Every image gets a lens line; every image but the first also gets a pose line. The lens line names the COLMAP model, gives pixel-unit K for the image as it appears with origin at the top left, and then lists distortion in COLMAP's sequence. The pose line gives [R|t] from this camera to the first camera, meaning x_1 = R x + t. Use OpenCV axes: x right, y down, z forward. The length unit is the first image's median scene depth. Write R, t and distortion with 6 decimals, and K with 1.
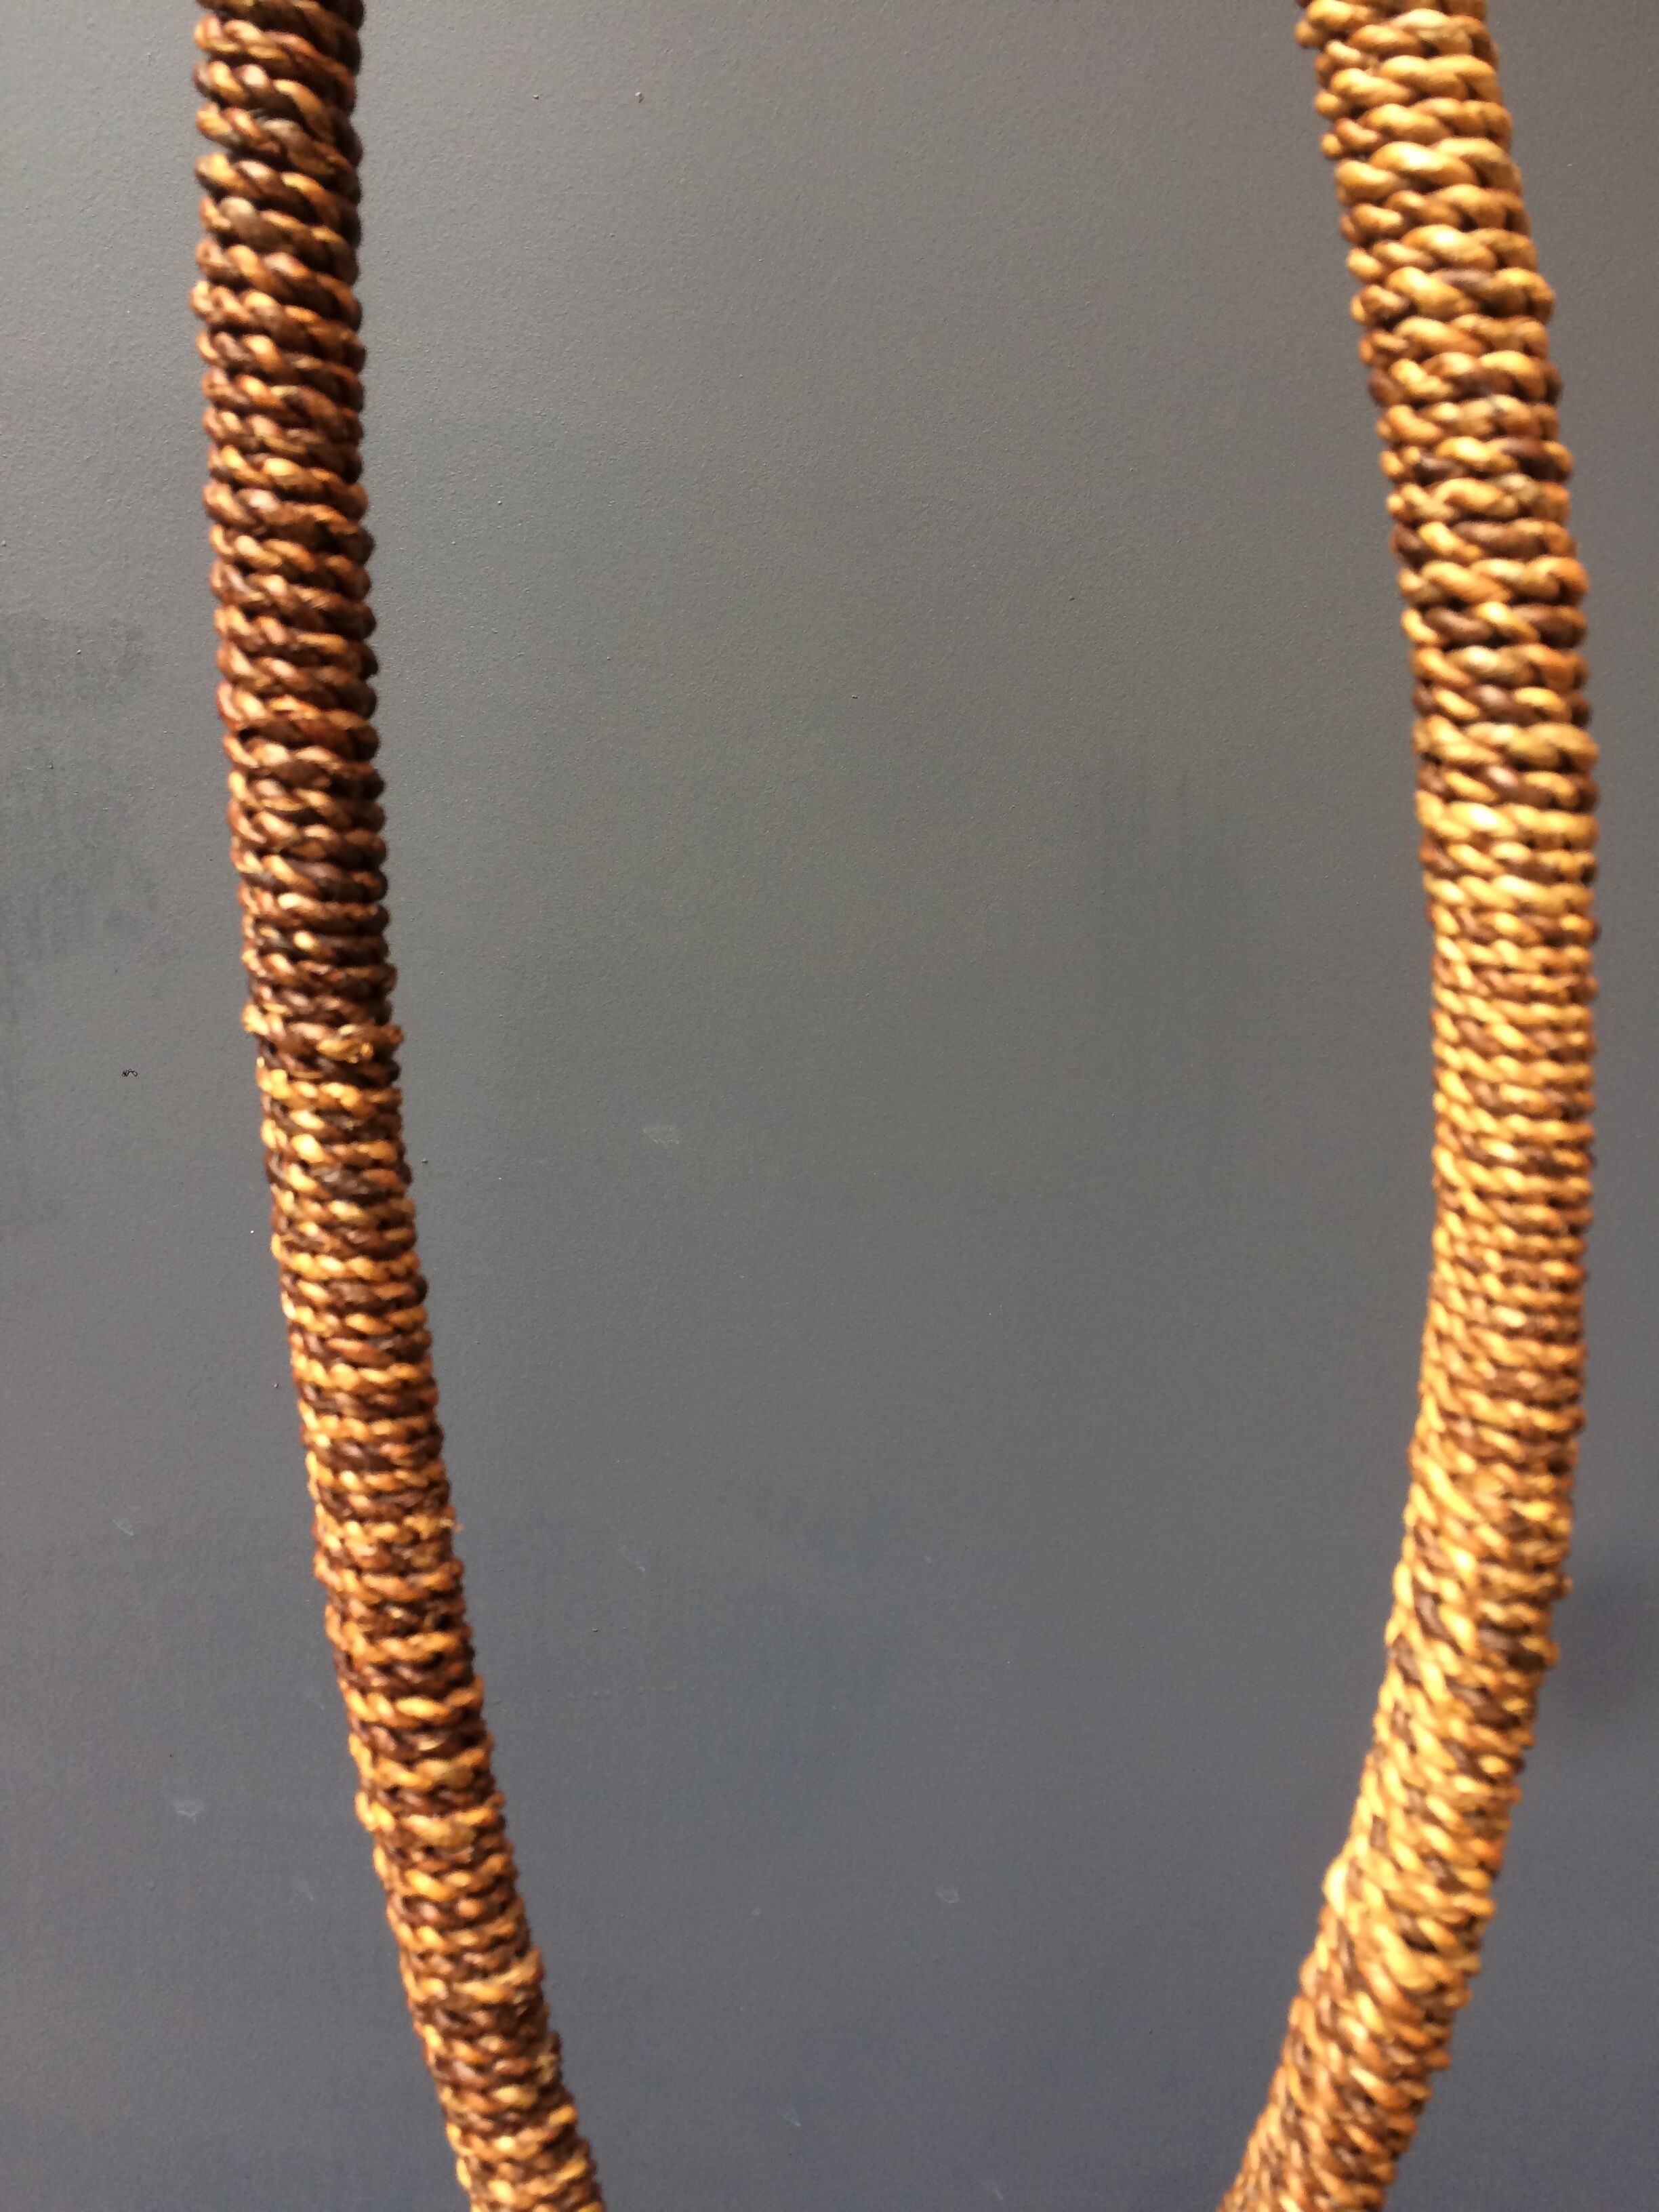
lens RADIAL K [[1902.0, 0, 830.1], [0, 1902.0, 1104.2], [0, 0, 1]] dist [0.072006, -0.110121]
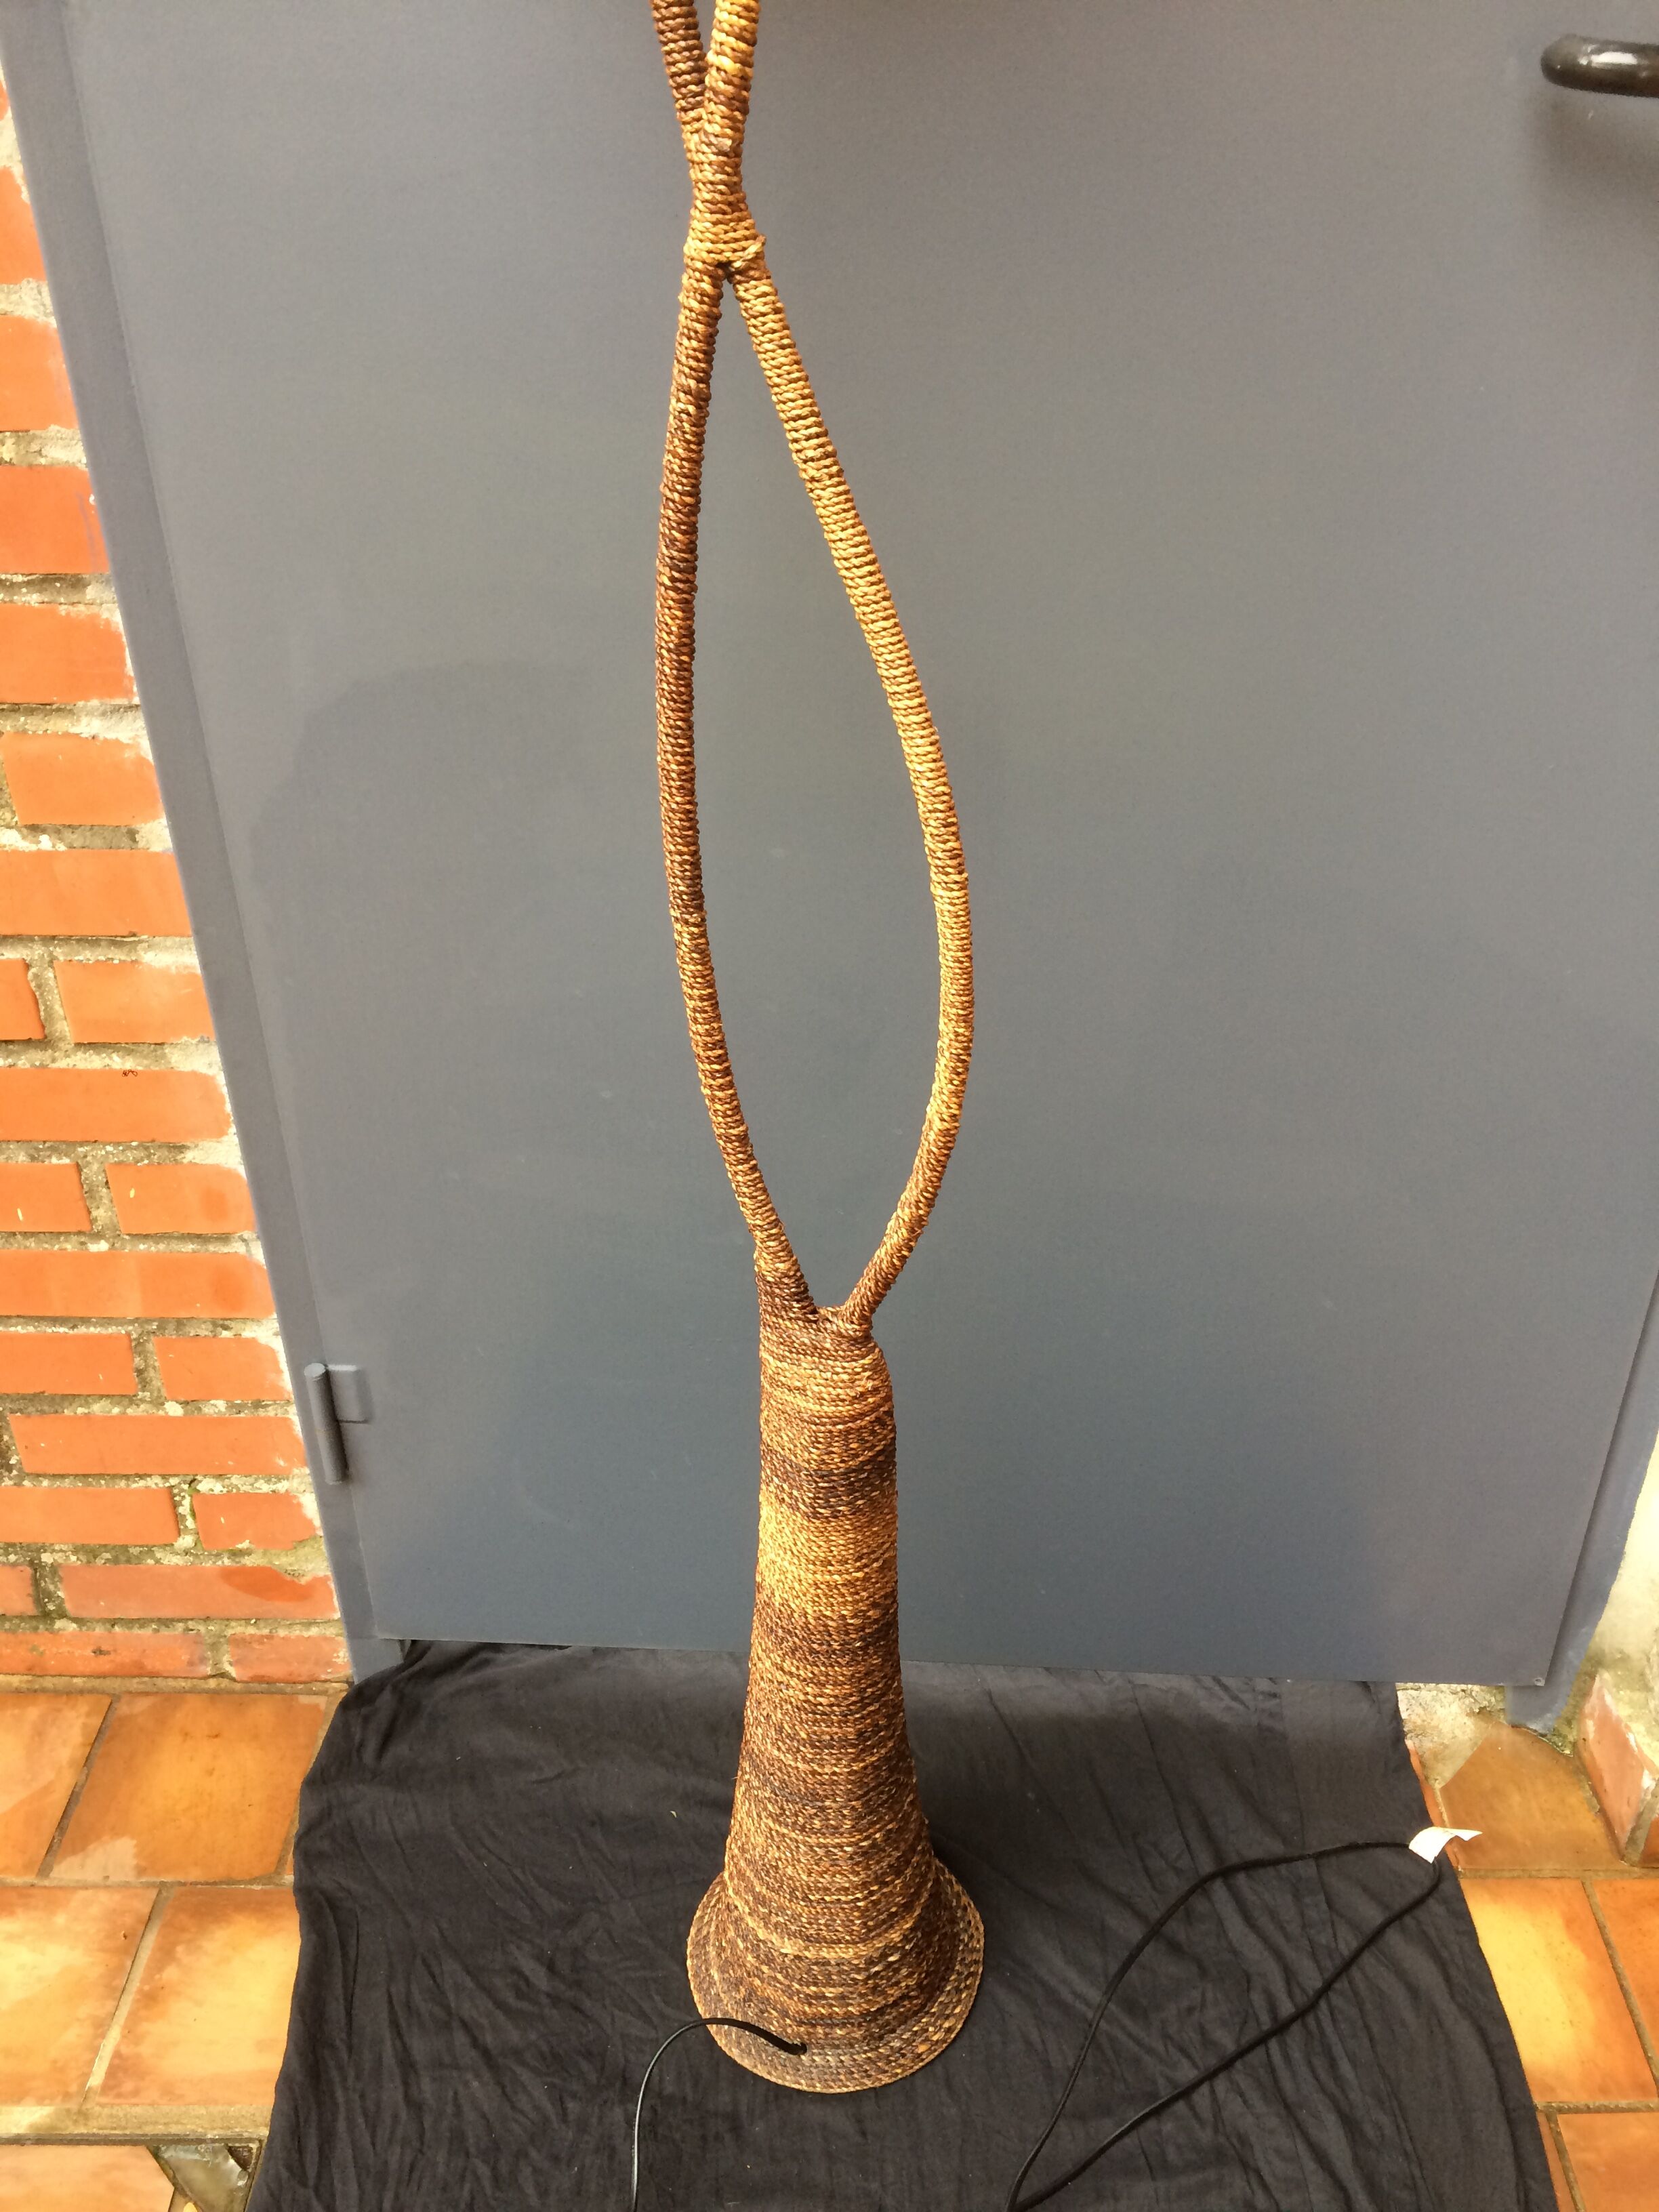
lens RADIAL K [[1902.0, 0, 835.7], [0, 1902.0, 1104.5], [0, 0, 1]] dist [0.072006, -0.110121]
pose [[0.996870, 0.012214, -0.078106, 0.385228], [0.015225, 0.939834, 0.341291, -1.063678], [0.077575, -0.341412, 0.936707, -3.016321]]
